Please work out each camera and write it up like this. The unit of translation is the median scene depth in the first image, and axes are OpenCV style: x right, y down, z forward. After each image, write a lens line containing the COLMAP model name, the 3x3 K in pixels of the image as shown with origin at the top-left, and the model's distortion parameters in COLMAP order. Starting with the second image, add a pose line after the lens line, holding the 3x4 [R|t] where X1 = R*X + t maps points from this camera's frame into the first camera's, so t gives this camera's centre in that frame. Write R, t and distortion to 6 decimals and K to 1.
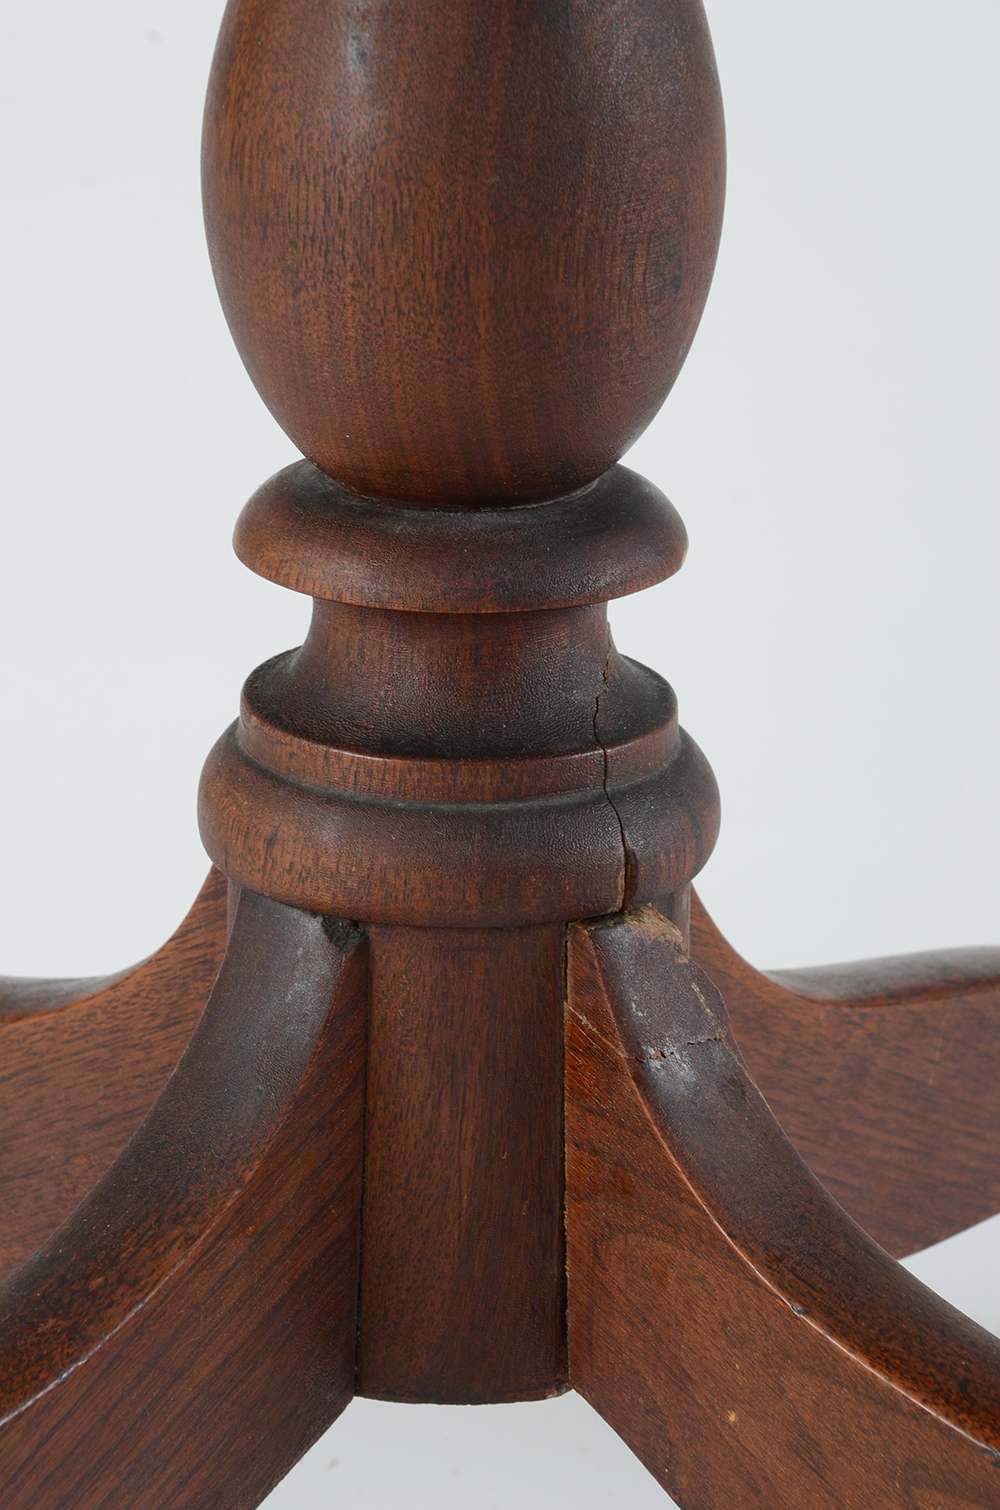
lens RADIAL K [[5548.3, 0, 500.0], [0, 5548.3, 755.0], [0, 0, 1]] dist [0.973363, 0.195111]
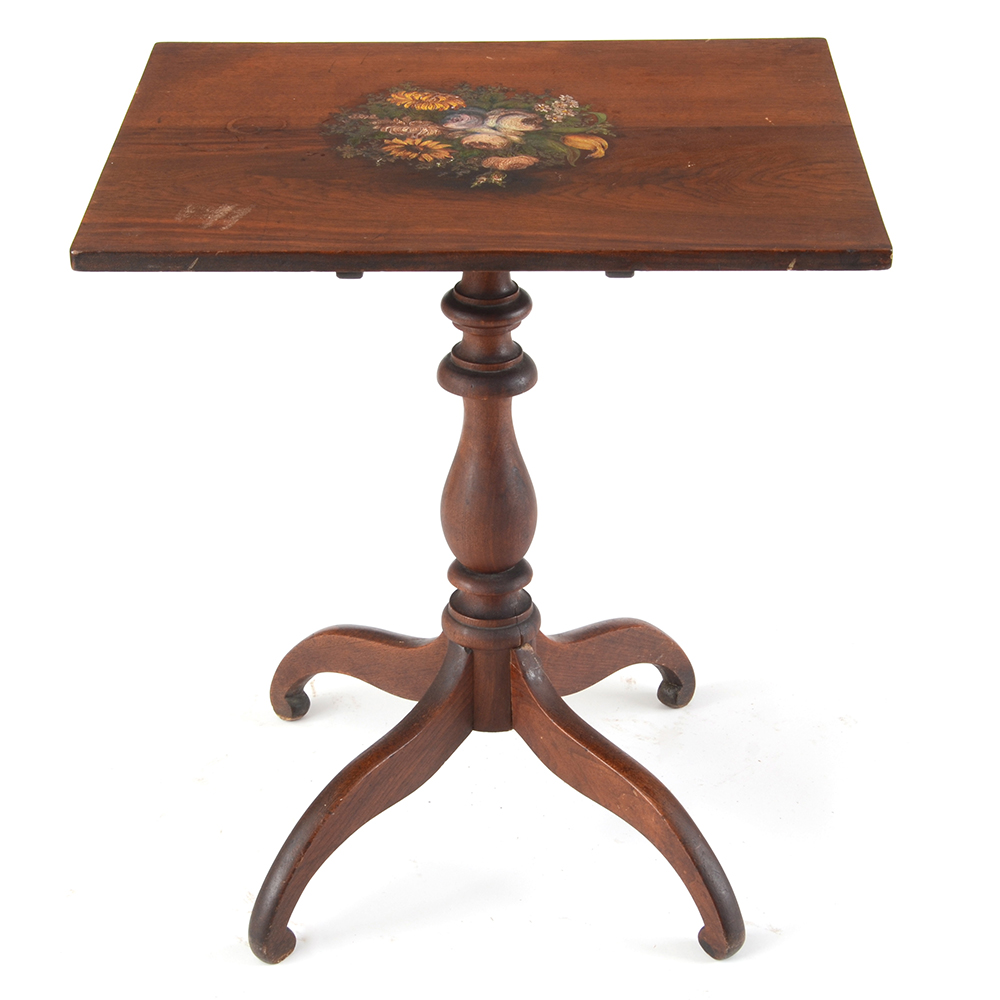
lens RADIAL K [[2388.3, 0, 455.2], [0, 2388.3, 500.3], [0, 0, 1]] dist [0.149192, 0.066215]
pose [[0.998030, -0.004699, -0.062568, 0.103500], [0.012451, 0.992192, 0.124100, -0.395329], [0.061496, -0.124635, 0.990295, -1.253800]]
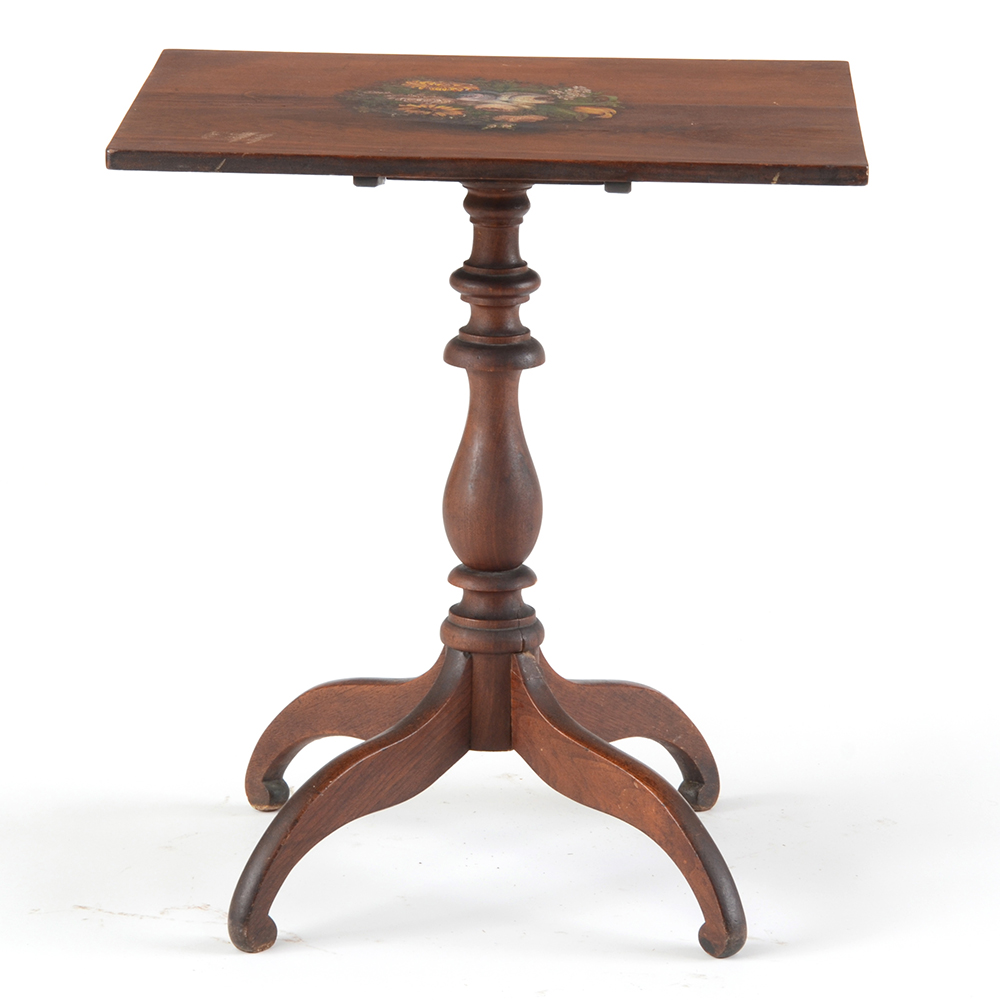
lens RADIAL K [[4283.9, 0, 500.0], [0, 4283.9, 500.0], [0, 0, 1]] dist [0.375203, 4.647916]
pose [[0.998356, 0.009992, -0.056437, 0.222328], [-0.015236, 0.995524, -0.093269, 0.256854], [0.055252, 0.093975, 0.994040, -2.920491]]
